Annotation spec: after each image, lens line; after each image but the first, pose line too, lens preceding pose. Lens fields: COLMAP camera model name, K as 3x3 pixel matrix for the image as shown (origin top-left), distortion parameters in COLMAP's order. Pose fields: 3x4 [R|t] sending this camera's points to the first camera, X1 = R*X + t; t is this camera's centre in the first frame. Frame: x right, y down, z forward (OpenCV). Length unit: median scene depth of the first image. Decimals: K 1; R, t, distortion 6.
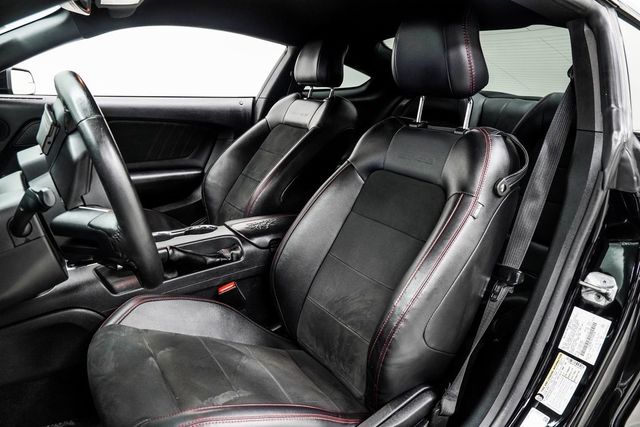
lens RADIAL K [[482.2, 0, 320.0], [0, 482.2, 213.5], [0, 0, 1]] dist [-0.148805, 0.124596]
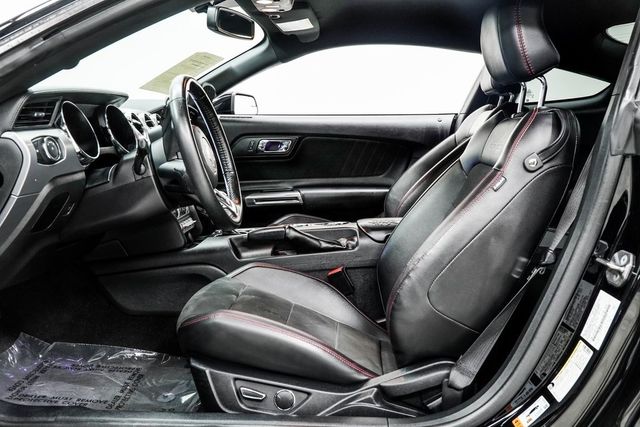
lens RADIAL K [[647.0, 0, 320.0], [0, 647.0, 213.5], [0, 0, 1]] dist [0.004814, 0.006339]
pose [[0.830315, 0.033734, -0.556273, 0.656306], [-0.110204, 0.988394, -0.104556, 0.203341], [0.546290, 0.148118, 0.824396, -0.282659]]
